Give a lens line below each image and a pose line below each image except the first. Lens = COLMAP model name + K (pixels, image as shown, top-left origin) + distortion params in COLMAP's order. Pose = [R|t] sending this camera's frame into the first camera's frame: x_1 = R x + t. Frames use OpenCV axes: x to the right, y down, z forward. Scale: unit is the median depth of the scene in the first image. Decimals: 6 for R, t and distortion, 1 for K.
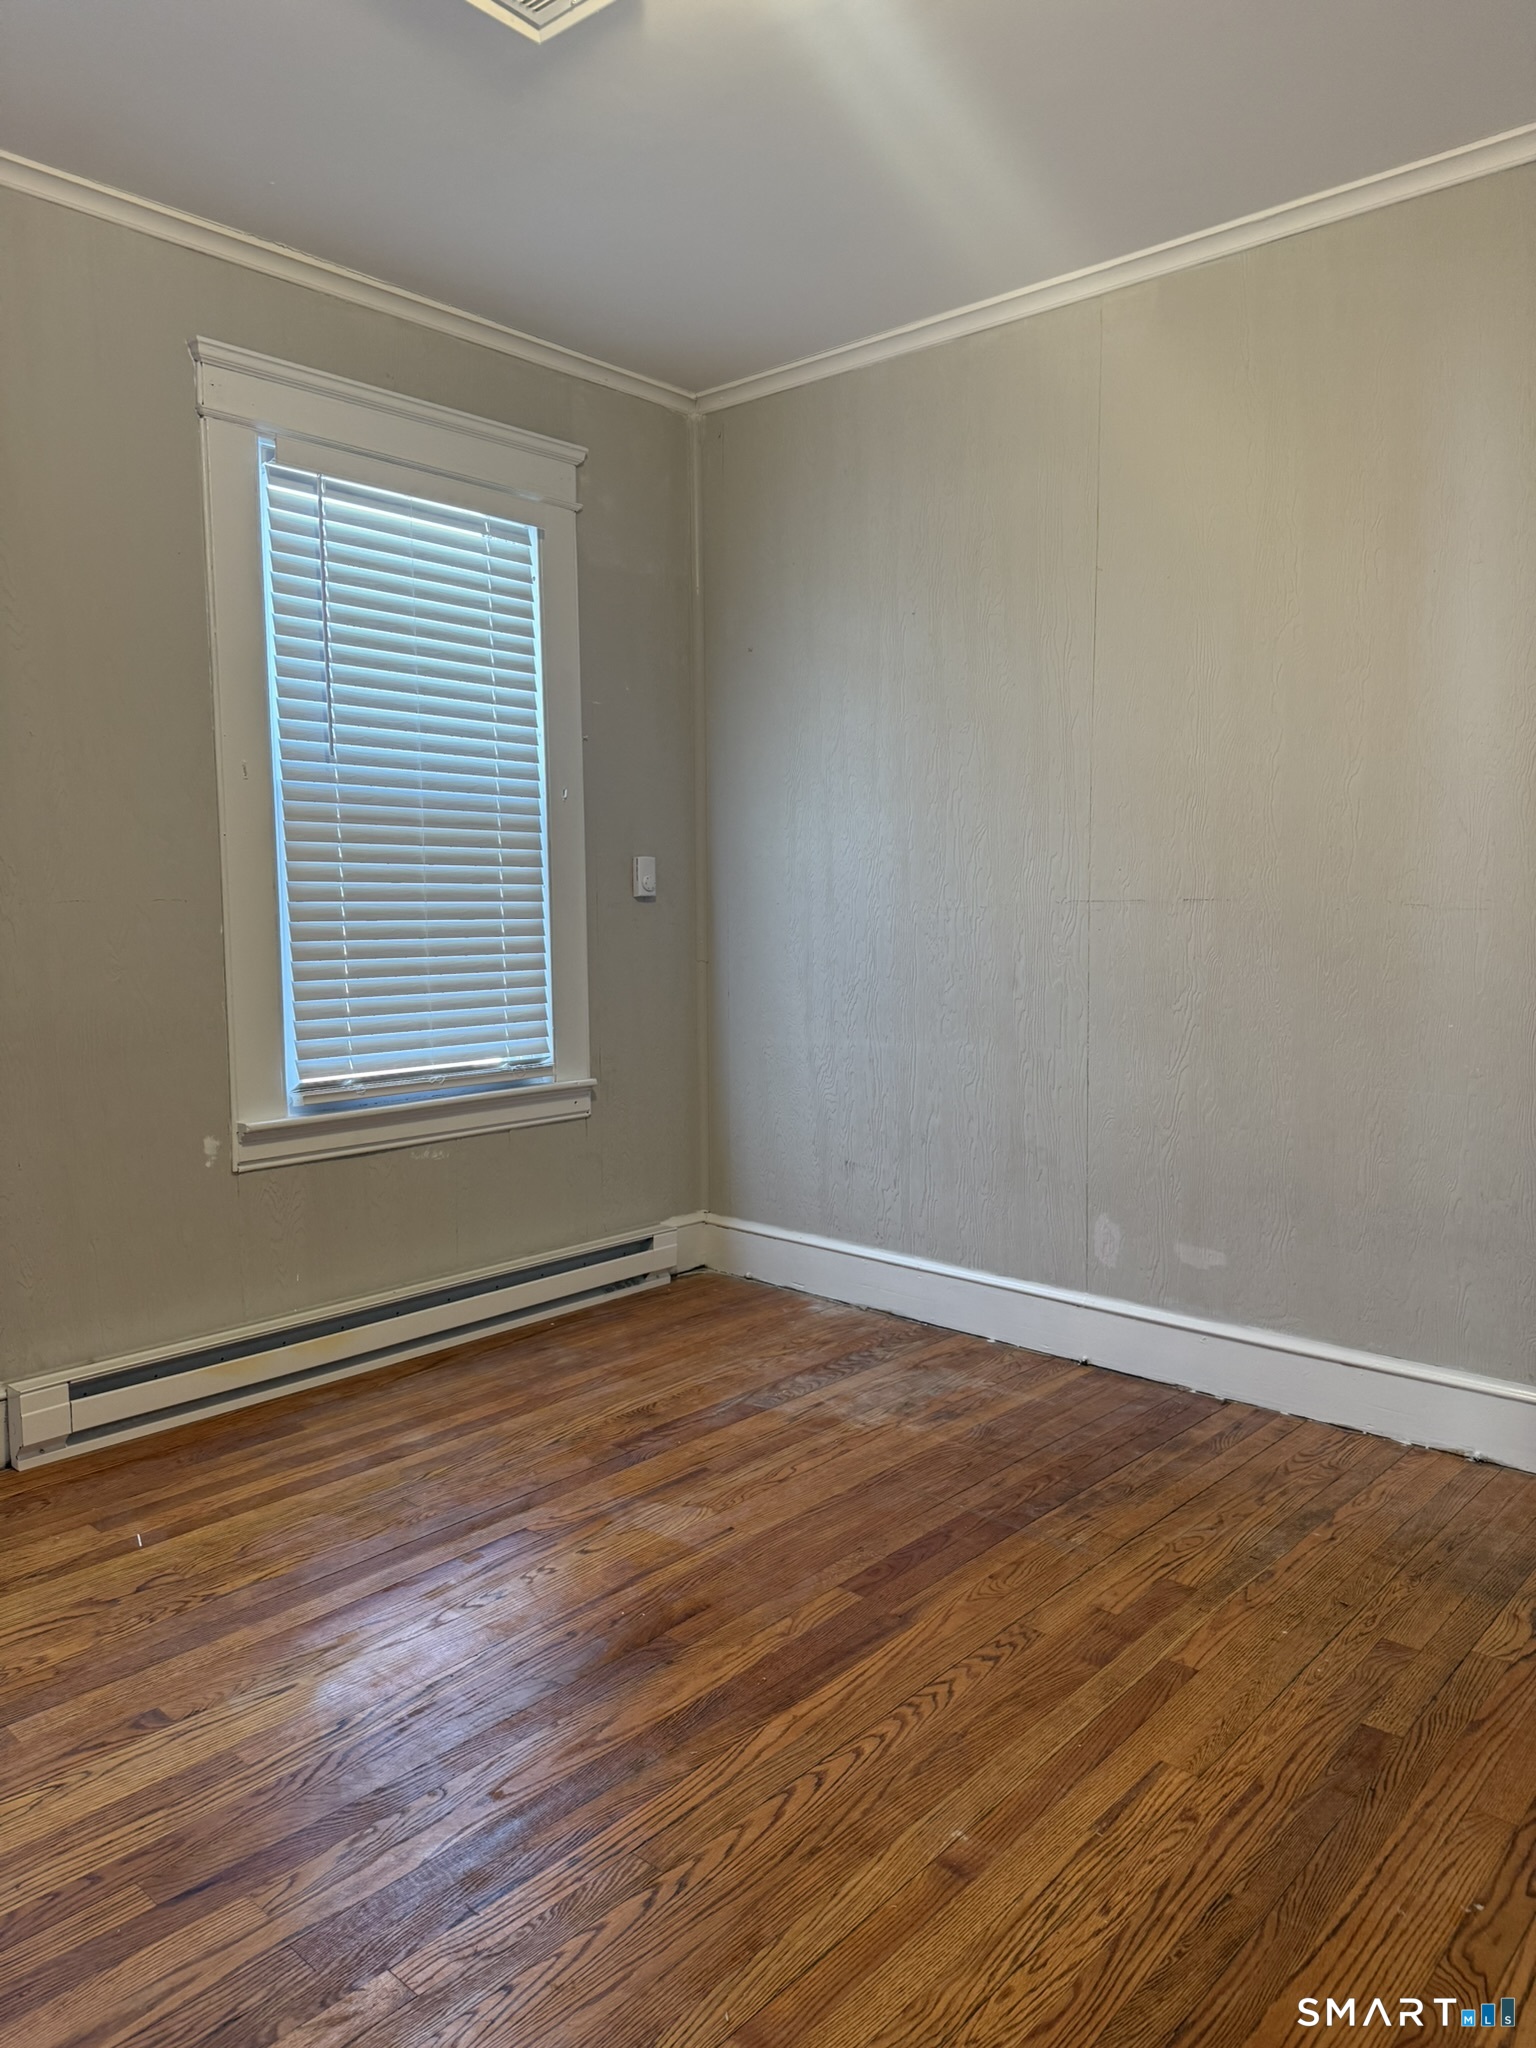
lens RADIAL K [[1436.1, 0, 800.8], [0, 1436.1, 1016.5], [0, 0, 1]] dist [0.070457, -0.085392]
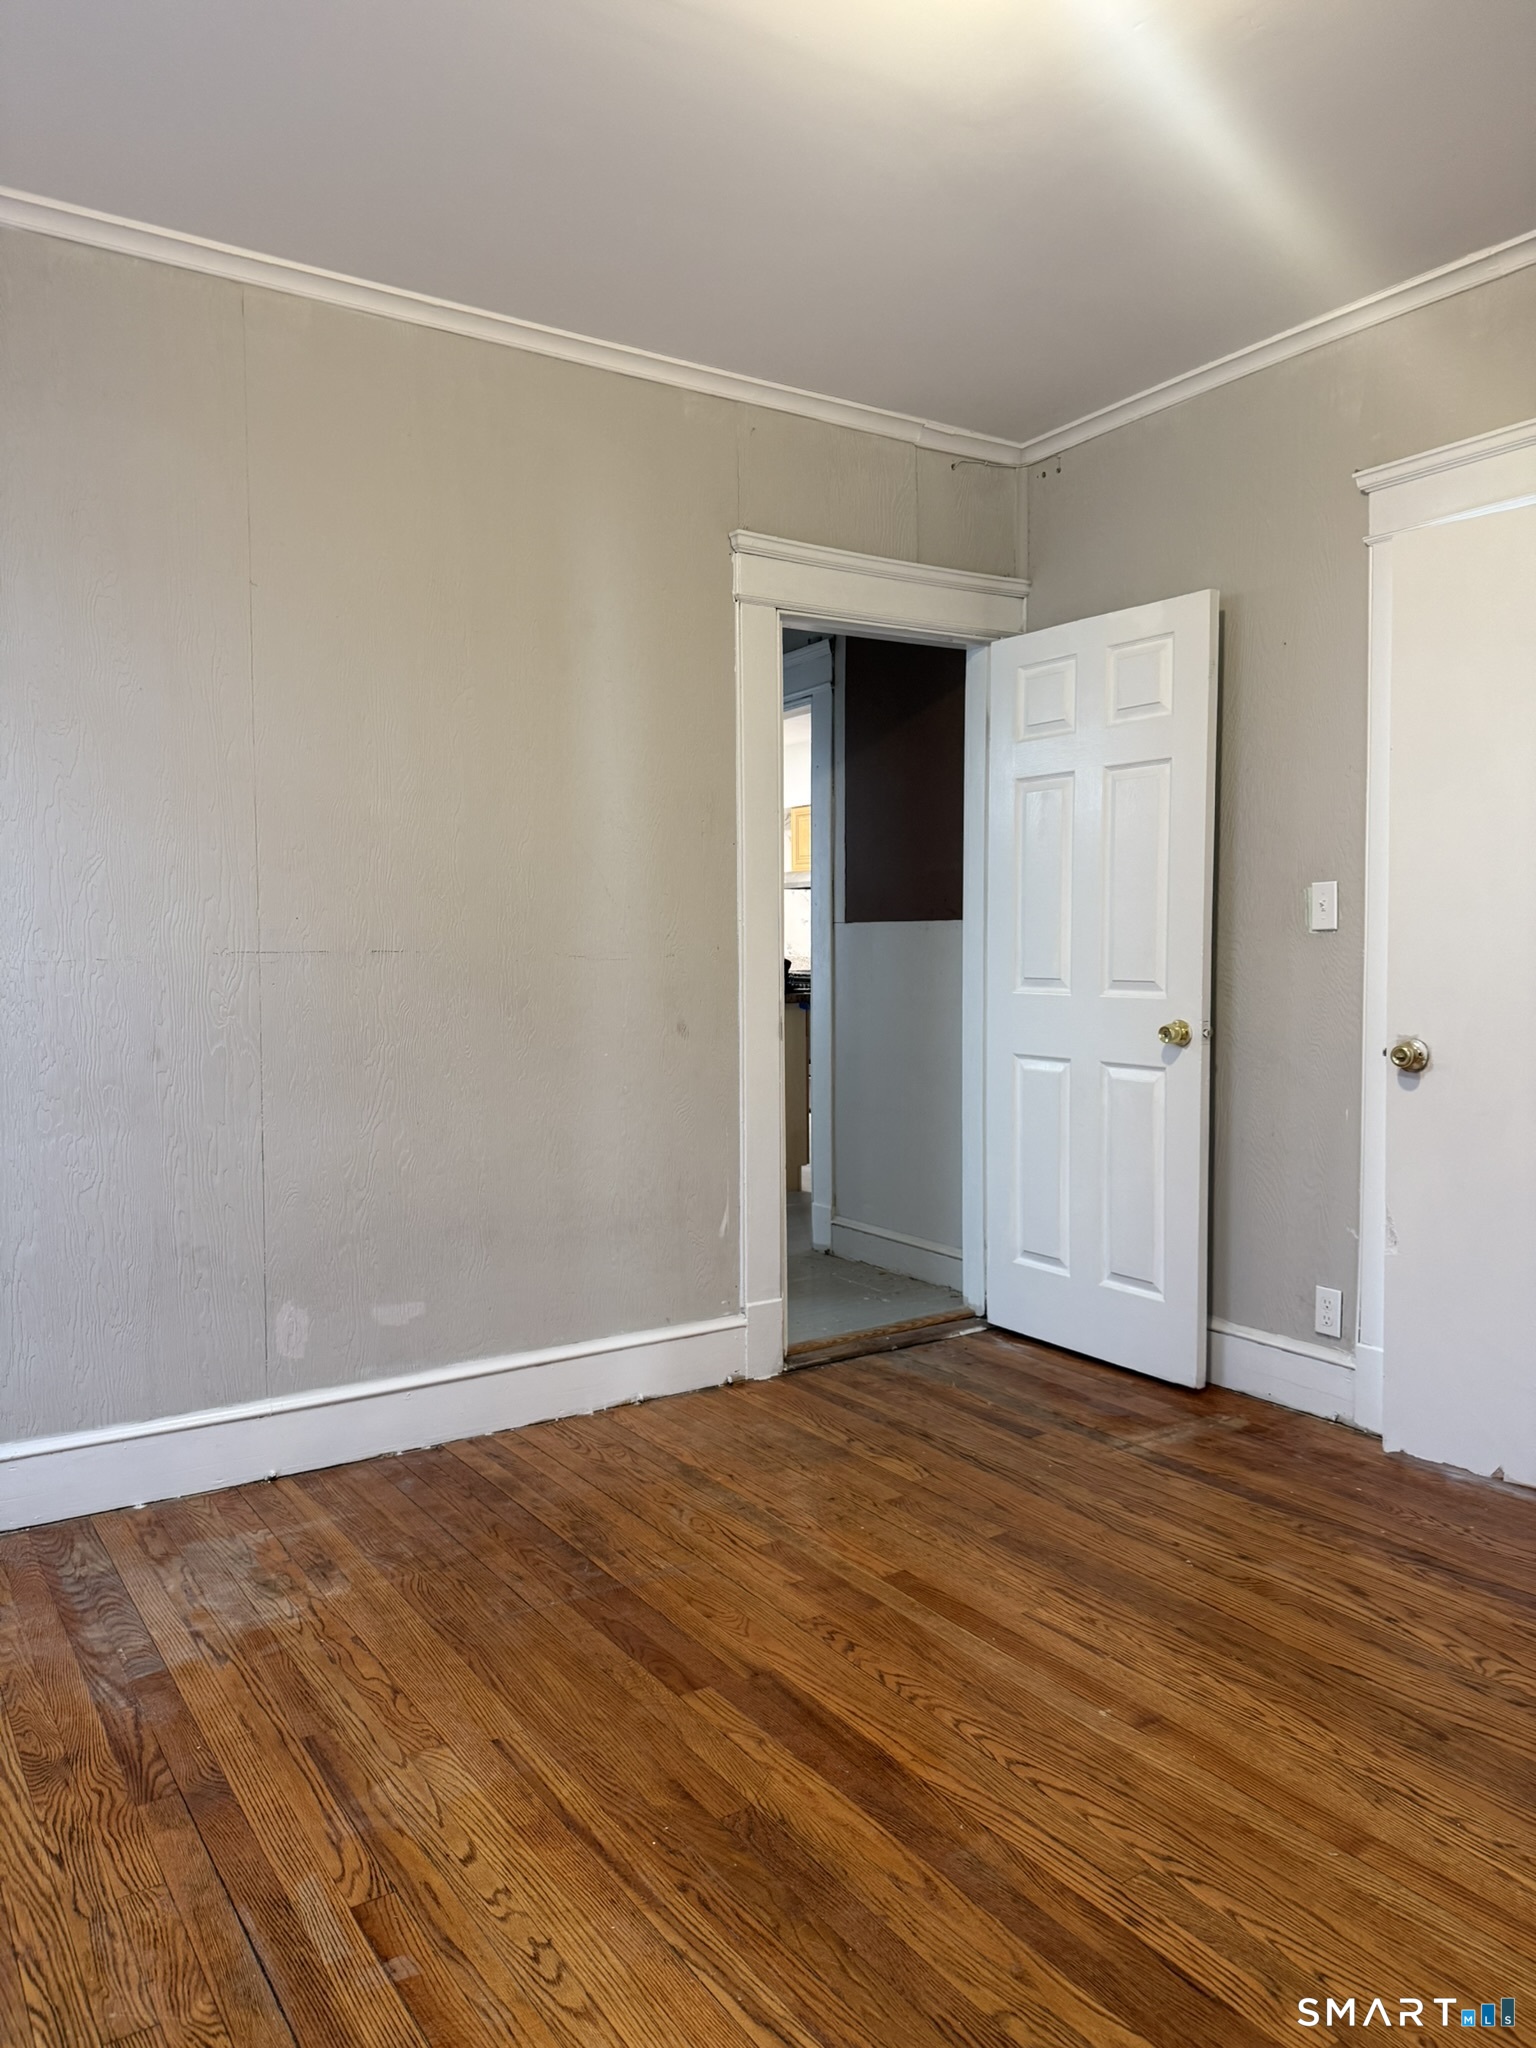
lens RADIAL K [[1436.1, 0, 764.4], [0, 1436.1, 1039.4], [0, 0, 1]] dist [0.070457, -0.085392]
pose [[0.272379, -0.065043, 0.959989, -0.675403], [0.089393, 0.995108, 0.042059, -0.043399], [-0.958028, 0.074360, 0.276861, 0.553775]]
